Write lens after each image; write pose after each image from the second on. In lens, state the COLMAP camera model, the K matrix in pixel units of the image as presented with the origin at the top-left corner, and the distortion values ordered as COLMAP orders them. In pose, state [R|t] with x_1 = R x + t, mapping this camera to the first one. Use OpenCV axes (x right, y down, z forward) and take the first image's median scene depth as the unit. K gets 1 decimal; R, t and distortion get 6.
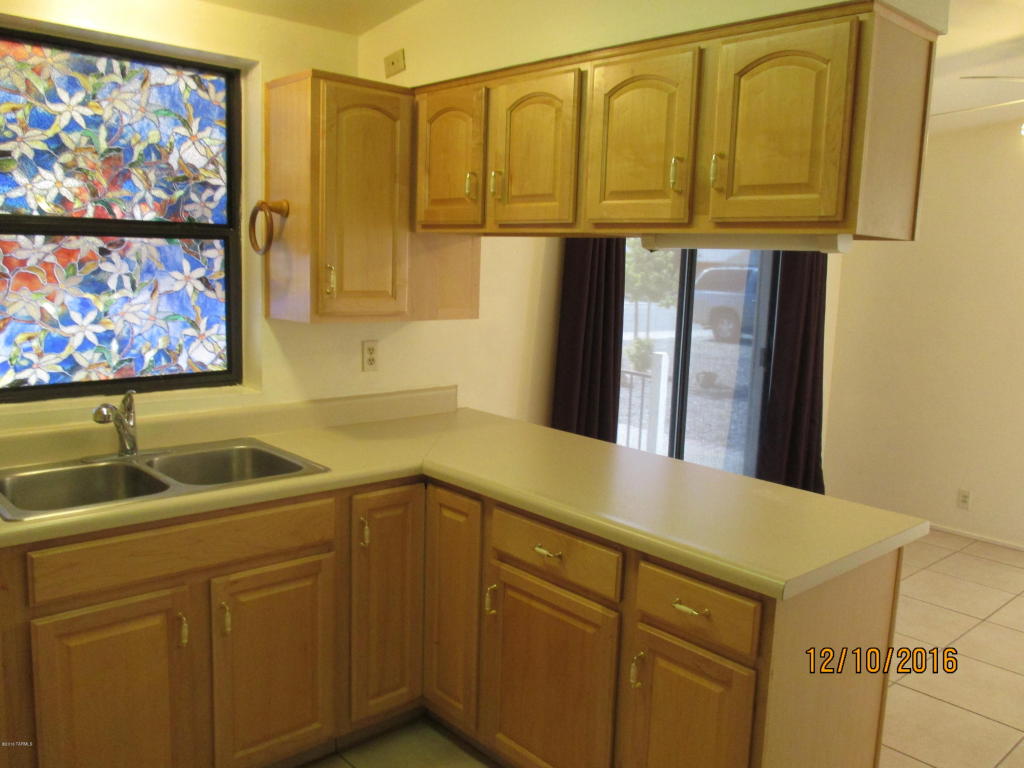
lens RADIAL K [[851.8, 0, 512.0], [0, 851.8, 384.0], [0, 0, 1]] dist [-0.036837, -0.002155]
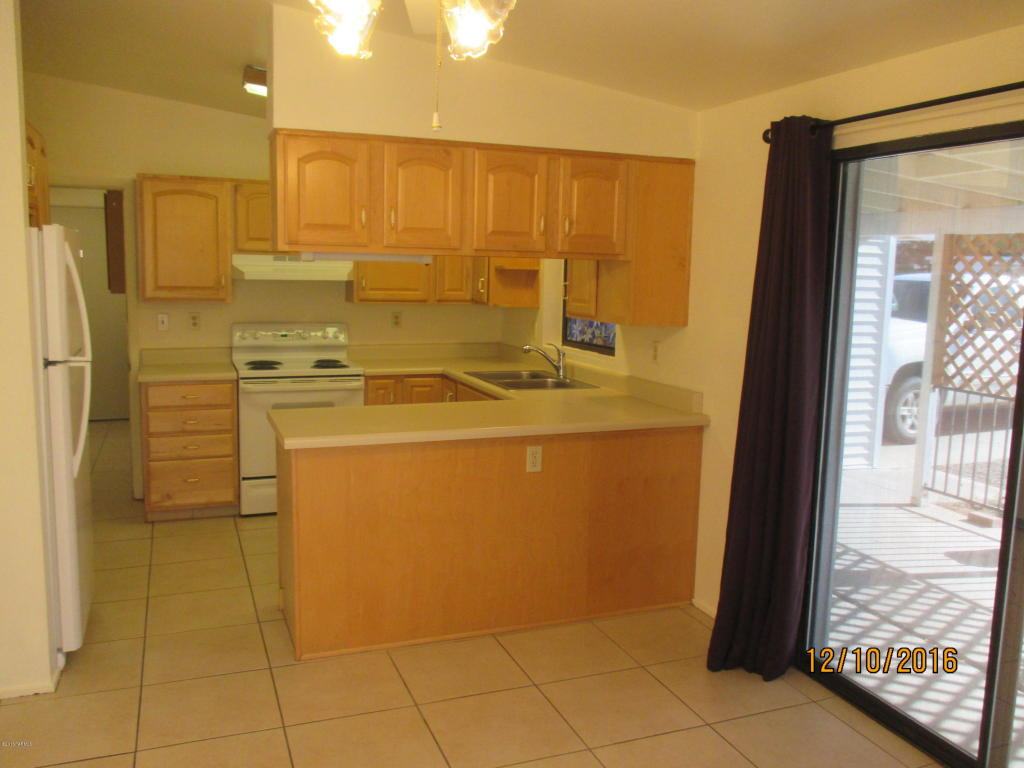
lens RADIAL K [[852.1, 0, 511.3], [0, 852.1, 372.8], [0, 0, 1]] dist [-0.029089, 0.006792]
pose [[-0.352009, 0.073003, -0.933145, 1.463414], [-0.174792, 0.974289, 0.142159, -0.190444], [0.919531, 0.213147, -0.330199, 1.504792]]
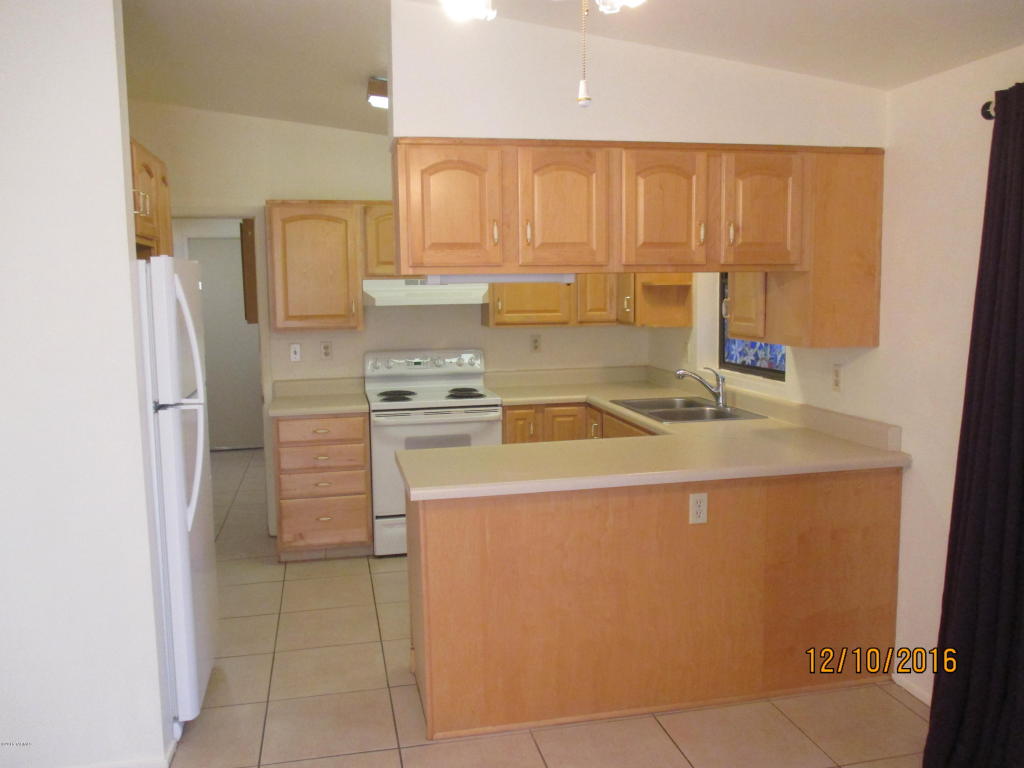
lens RADIAL K [[851.8, 0, 512.0], [0, 851.8, 384.0], [0, 0, 1]] dist [-0.036837, -0.002155]
pose [[-0.497153, 0.074636, -0.864447, 1.298496], [-0.133550, 0.977839, 0.161232, -0.186822], [0.857323, 0.195604, -0.476167, 1.416253]]
